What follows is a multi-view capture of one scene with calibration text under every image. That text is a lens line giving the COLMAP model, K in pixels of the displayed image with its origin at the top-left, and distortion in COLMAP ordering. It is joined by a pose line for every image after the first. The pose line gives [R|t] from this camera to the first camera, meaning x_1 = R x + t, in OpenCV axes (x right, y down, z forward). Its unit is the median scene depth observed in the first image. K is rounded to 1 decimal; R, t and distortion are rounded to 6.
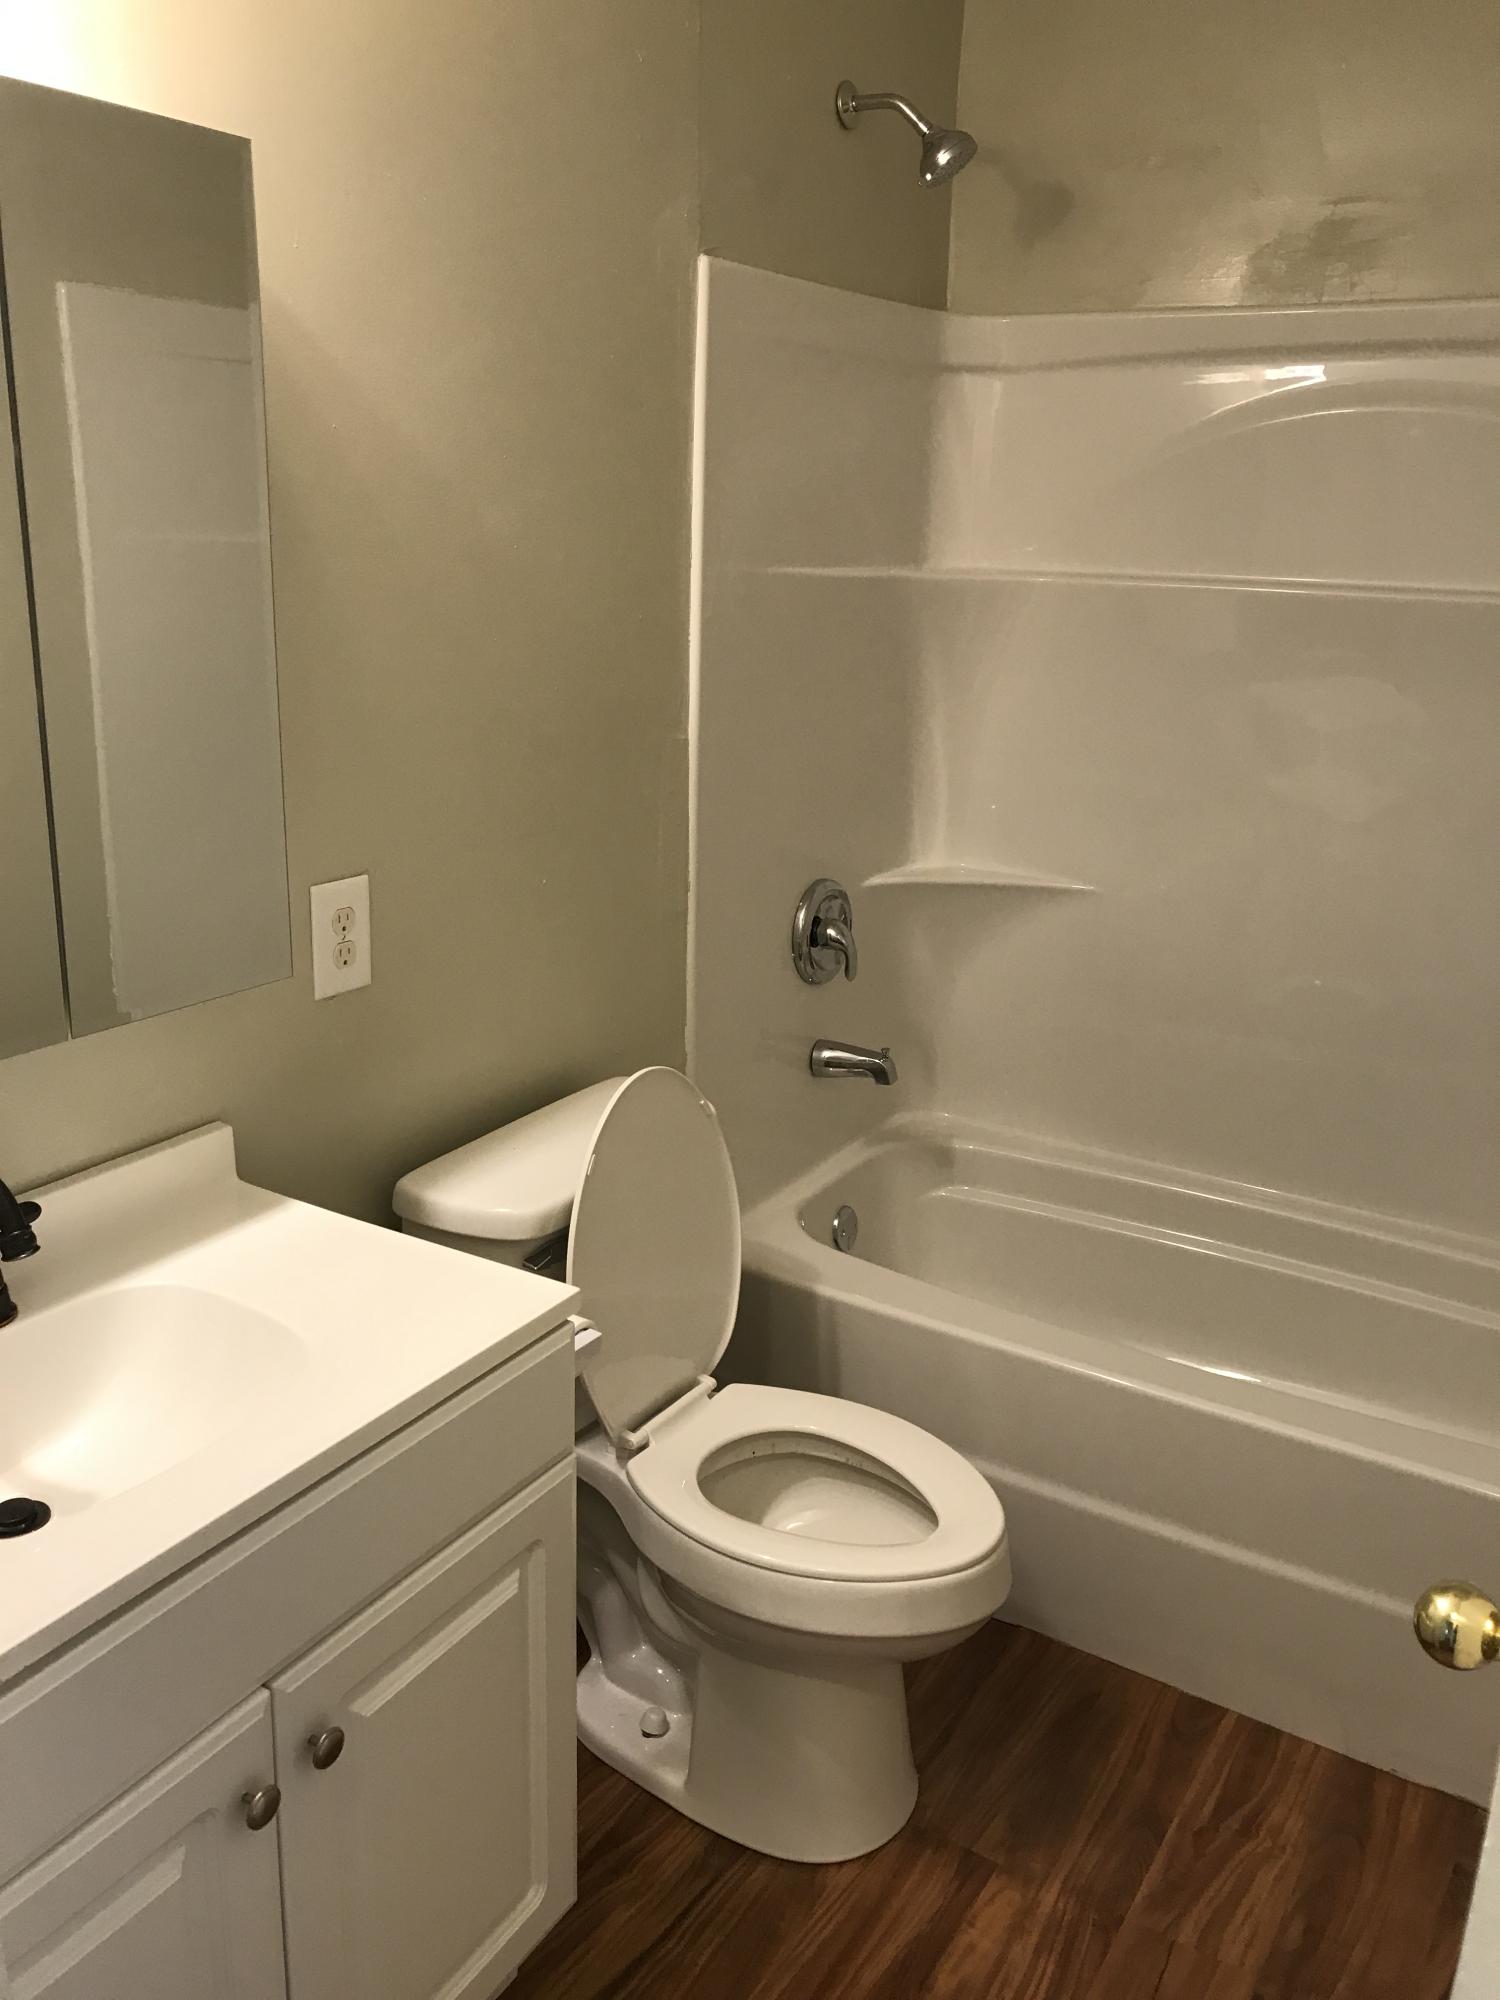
lens RADIAL K [[1650.7, 0, 750.0], [0, 1650.7, 1000.0], [0, 0, 1]] dist [0.079226, -0.097385]
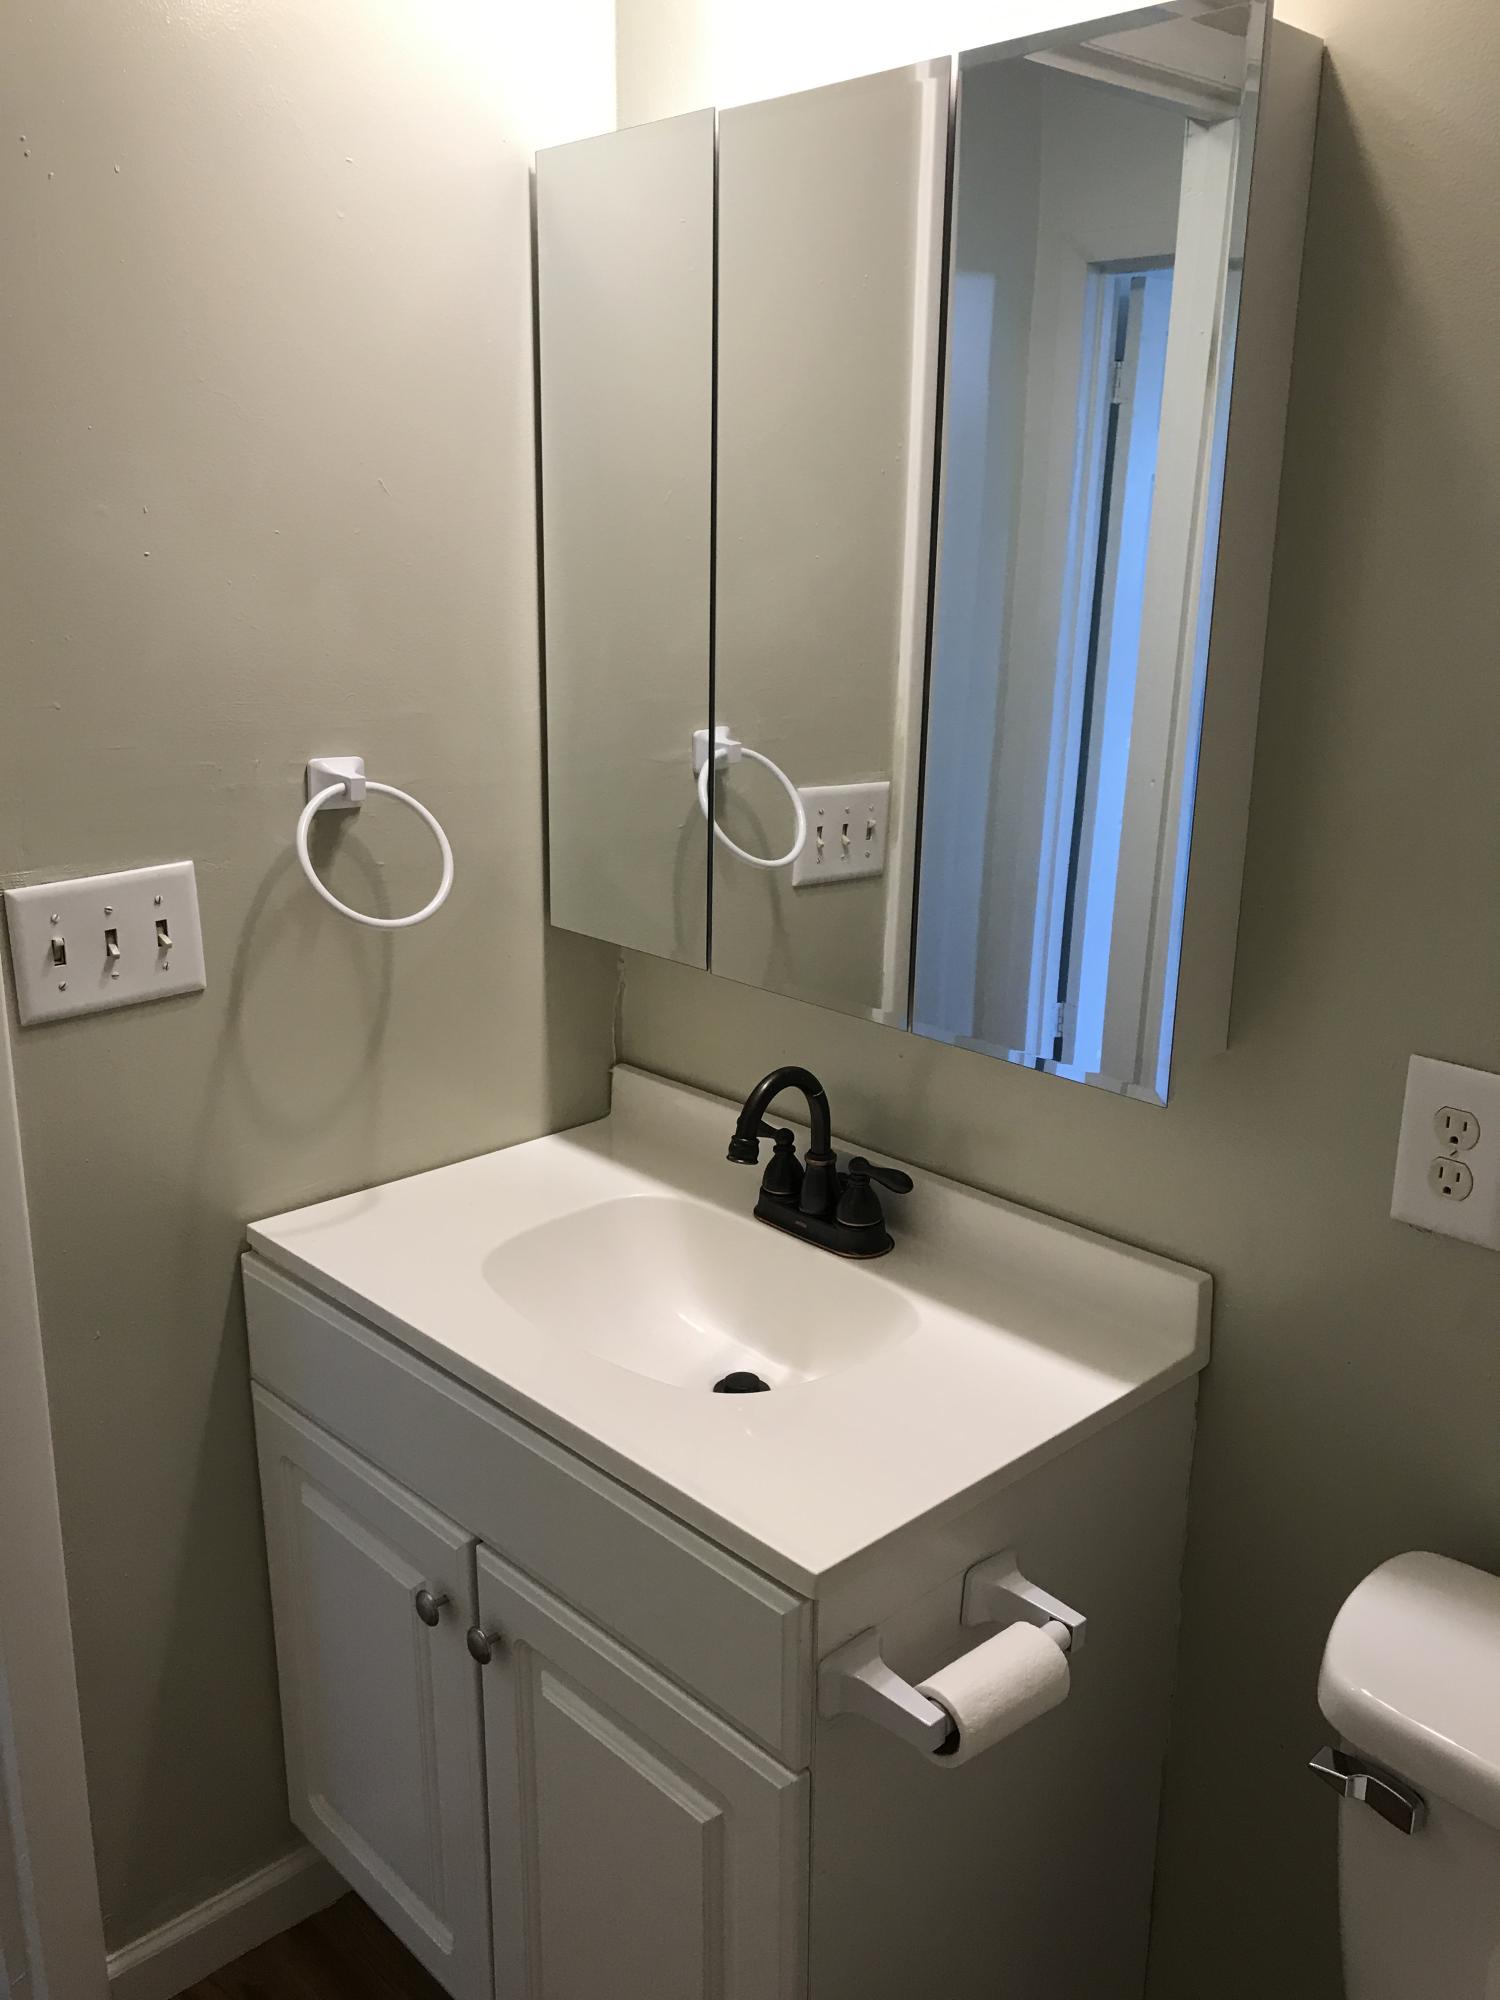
lens RADIAL K [[1650.7, 0, 750.0], [0, 1650.7, 1000.0], [0, 0, 1]] dist [0.079226, -0.097385]
pose [[-0.255338, 0.228258, -0.939522, 0.496374], [-0.296344, 0.906486, 0.300770, -0.240761], [0.920317, 0.355220, -0.163818, 0.963249]]
